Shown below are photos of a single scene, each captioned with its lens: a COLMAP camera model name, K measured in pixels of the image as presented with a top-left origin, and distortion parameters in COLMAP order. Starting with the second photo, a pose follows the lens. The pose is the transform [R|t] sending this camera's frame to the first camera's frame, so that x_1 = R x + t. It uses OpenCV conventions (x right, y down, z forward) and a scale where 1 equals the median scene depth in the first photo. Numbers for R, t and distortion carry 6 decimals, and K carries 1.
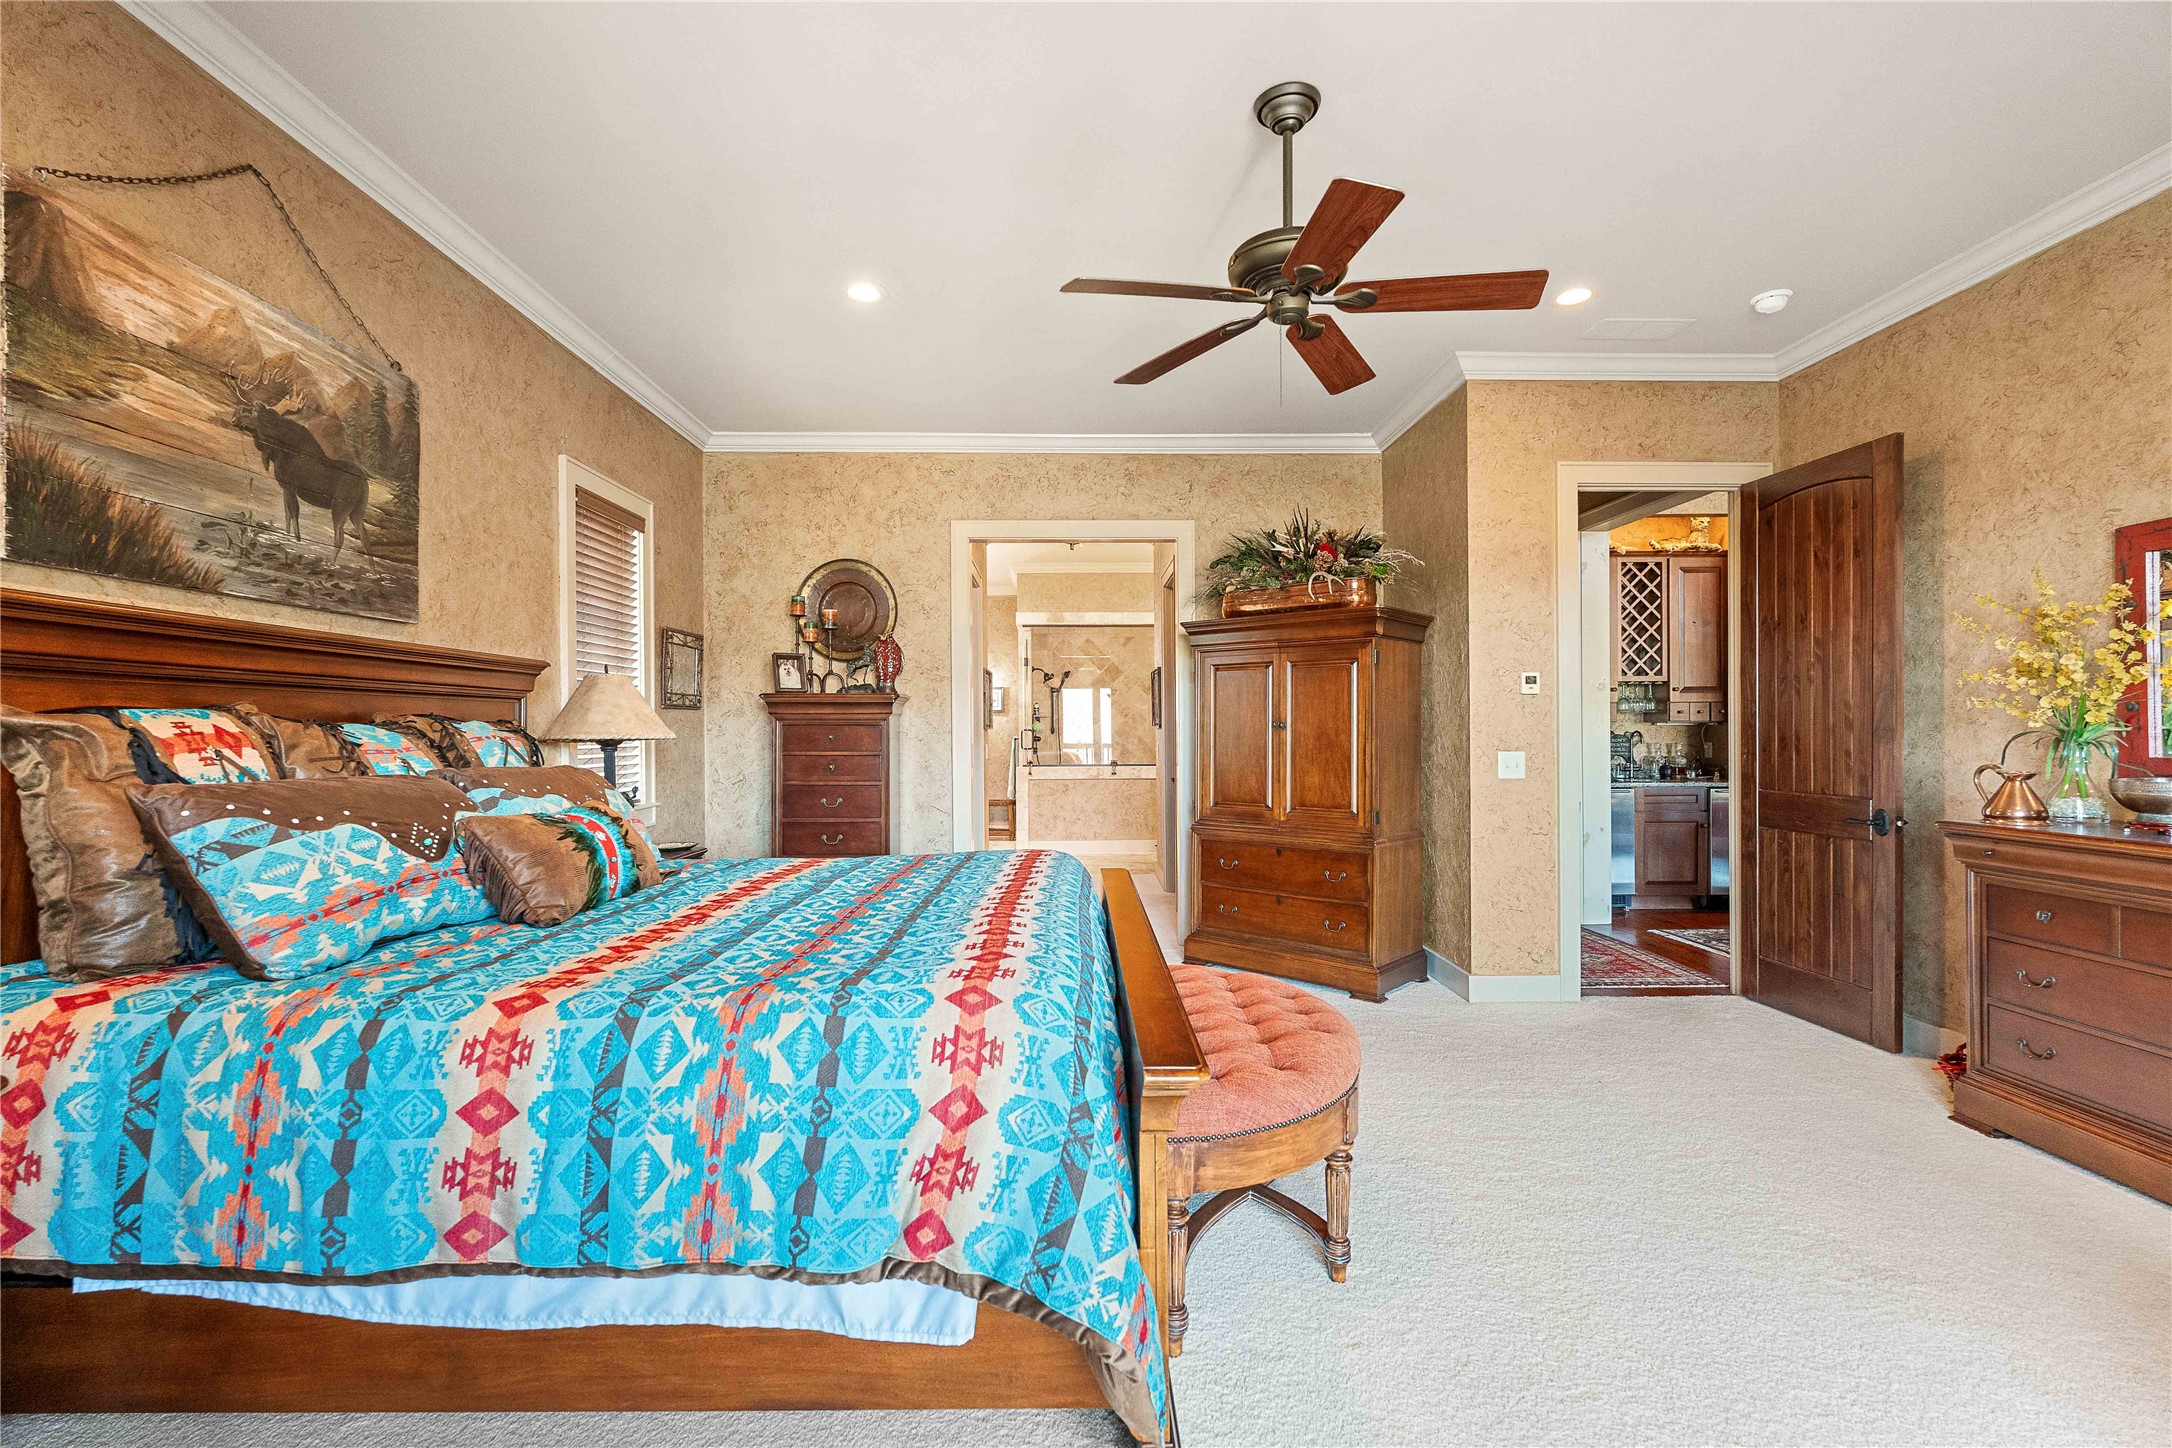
lens RADIAL K [[968.9, 0, 1090.7], [0, 968.9, 727.2], [0, 0, 1]] dist [-0.004001, -0.000389]
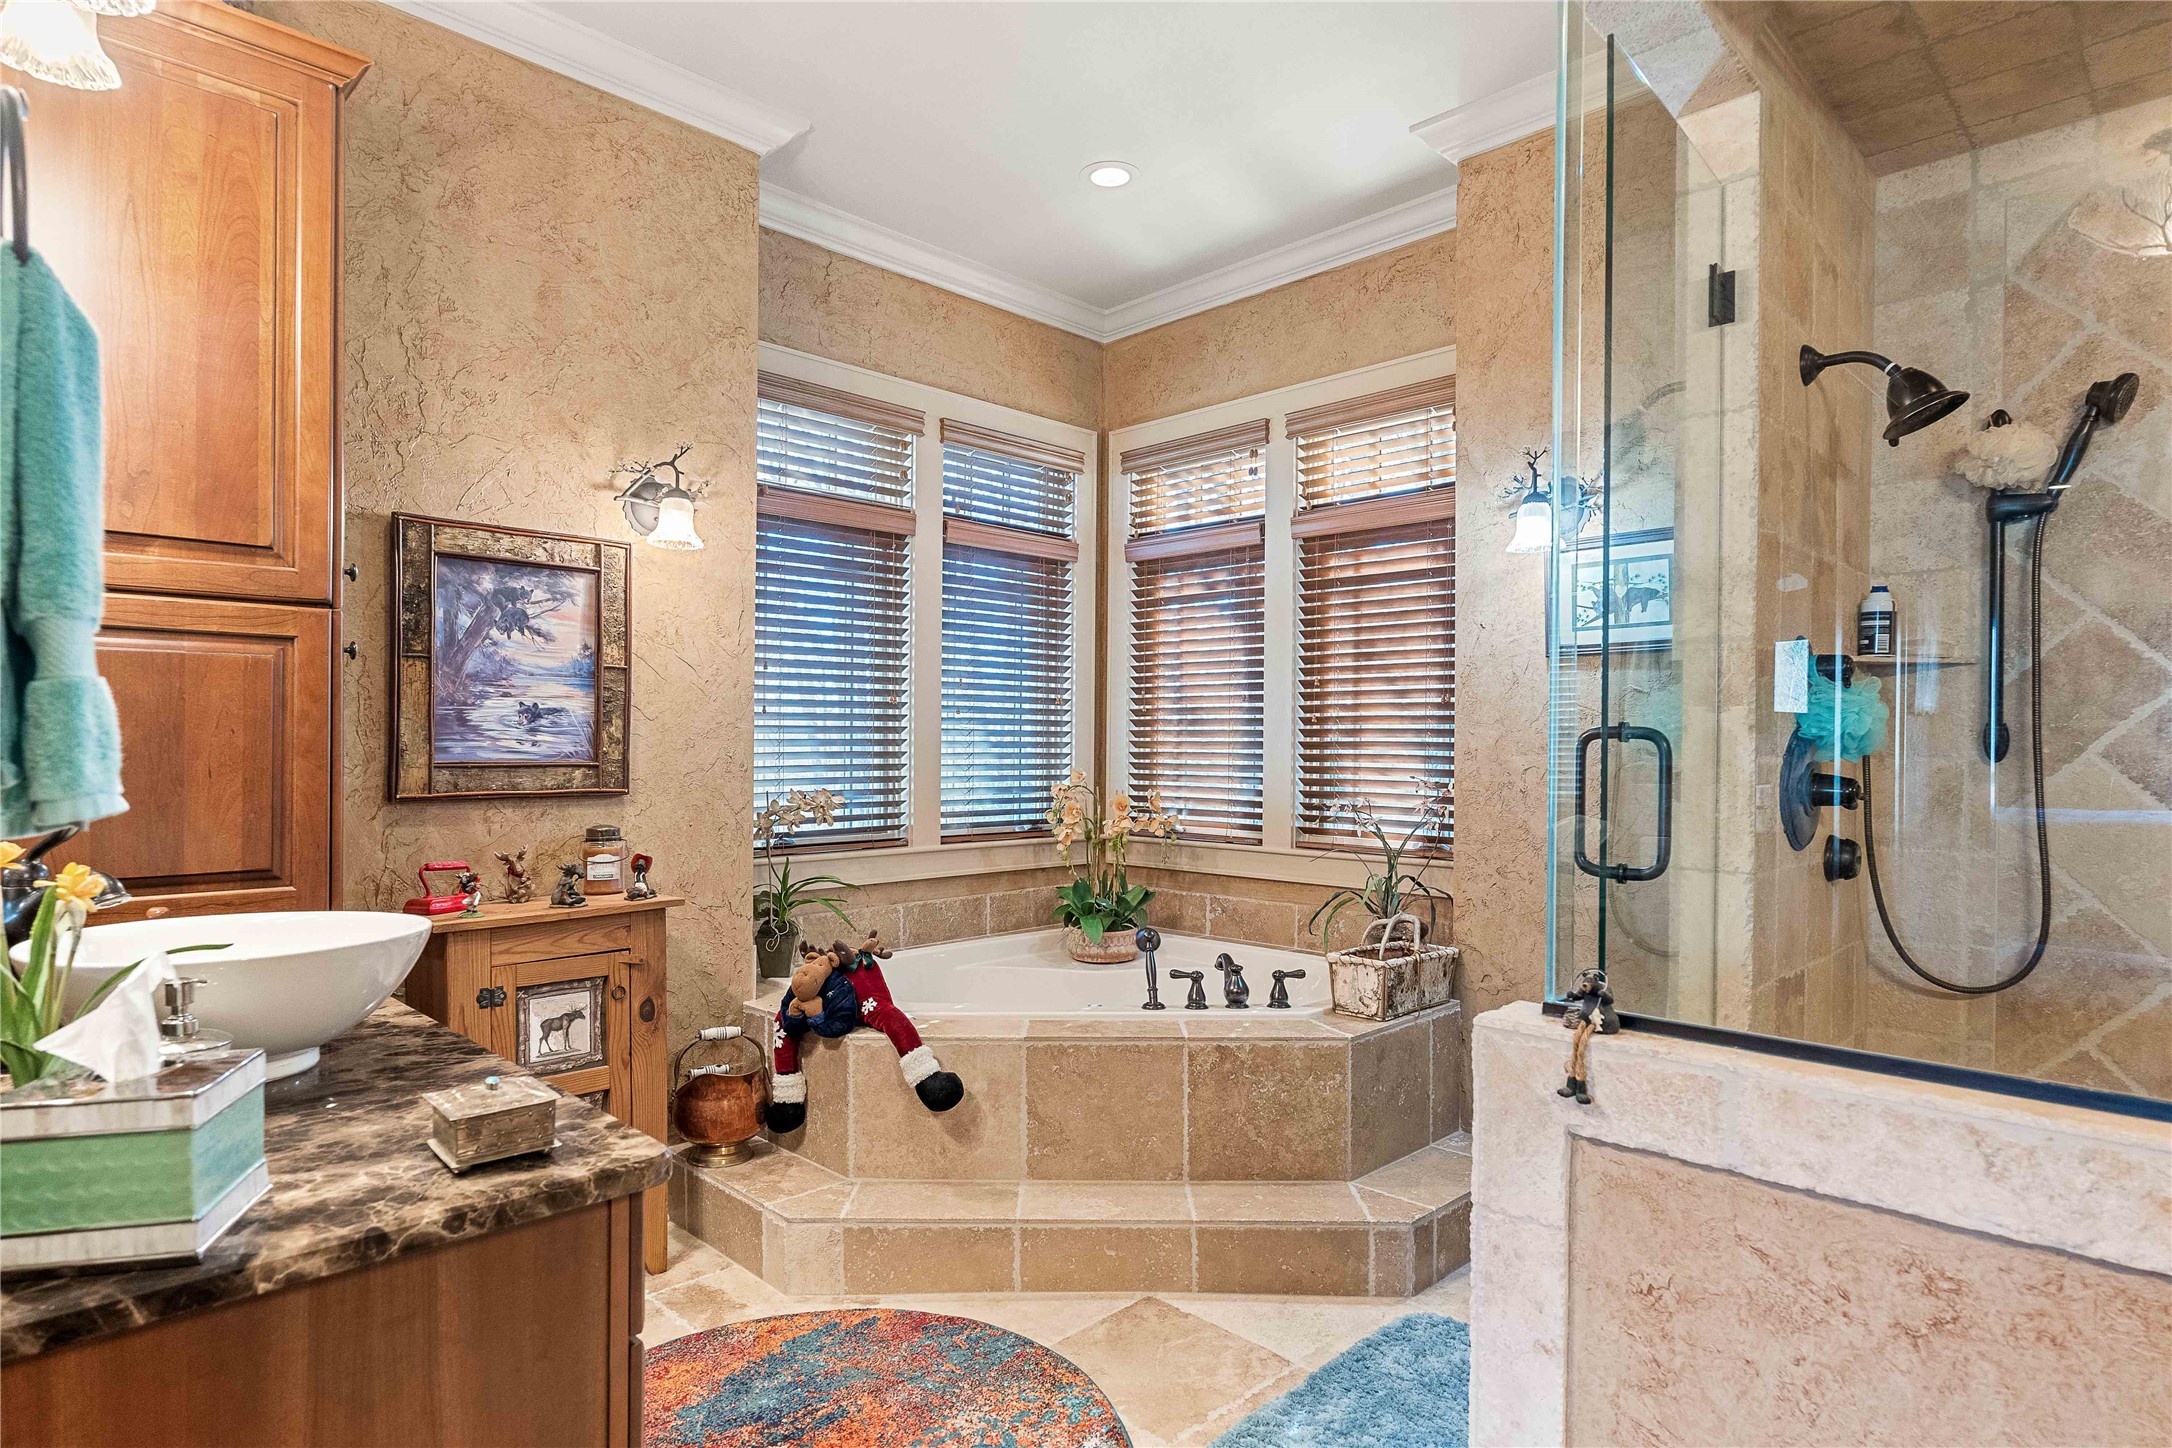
lens RADIAL K [[1155.0, 0, 1085.5], [0, 1155.0, 740.0], [0, 0, 1]] dist [-0.004335, 0.002420]
pose [[0.683874, 0.005918, -0.729576, 0.000141], [-0.008910, 0.999960, -0.000240, 0.015419], [0.729546, 0.006664, 0.683900, 2.370464]]
